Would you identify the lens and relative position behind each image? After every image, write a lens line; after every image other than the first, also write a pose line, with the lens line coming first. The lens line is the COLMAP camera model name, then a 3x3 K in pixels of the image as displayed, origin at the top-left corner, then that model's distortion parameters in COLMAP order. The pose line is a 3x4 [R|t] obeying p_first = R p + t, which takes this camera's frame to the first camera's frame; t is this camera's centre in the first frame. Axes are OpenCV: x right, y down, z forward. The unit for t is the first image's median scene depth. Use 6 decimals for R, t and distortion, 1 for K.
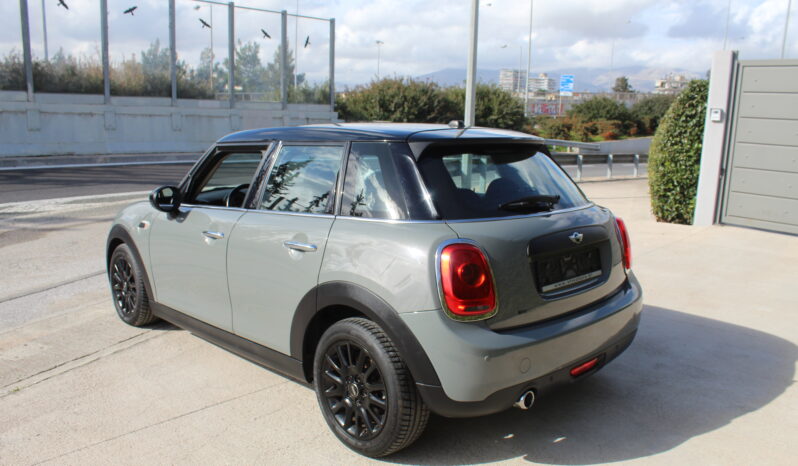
lens RADIAL K [[666.9, 0, 399.0], [0, 666.9, 233.0], [0, 0, 1]] dist [-0.186249, 0.180567]
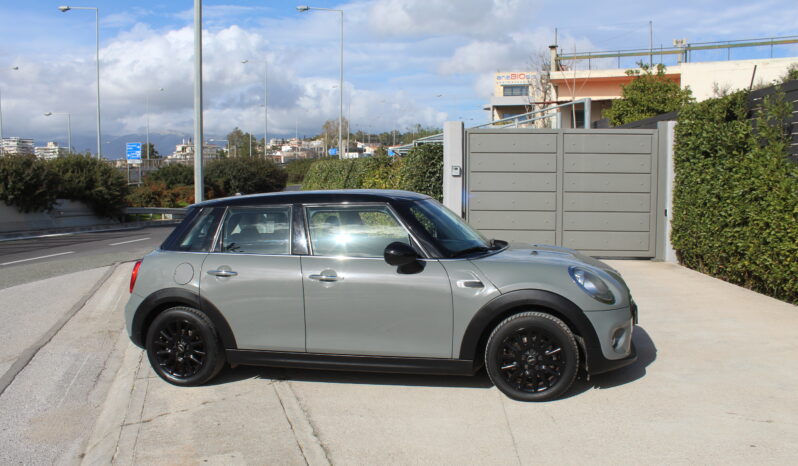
lens RADIAL K [[666.9, 0, 399.0], [0, 666.9, 233.0], [0, 0, 1]] dist [-0.186249, 0.180567]
pose [[0.767733, -0.086726, 0.634874, -0.415065], [0.148668, 0.987870, -0.044832, -0.019823], [-0.623285, 0.128804, 0.771314, 0.070713]]
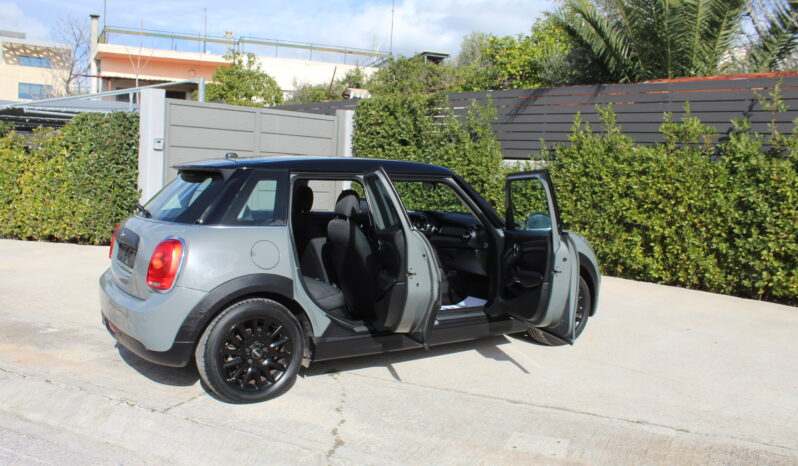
lens RADIAL K [[666.9, 0, 399.0], [0, 666.9, 233.0], [0, 0, 1]] dist [-0.186249, 0.180567]
pose [[0.072282, -0.111983, 0.991078, -0.612852], [0.144061, 0.984429, 0.100725, -0.079098], [-0.986925, 0.135495, 0.087289, 0.473391]]
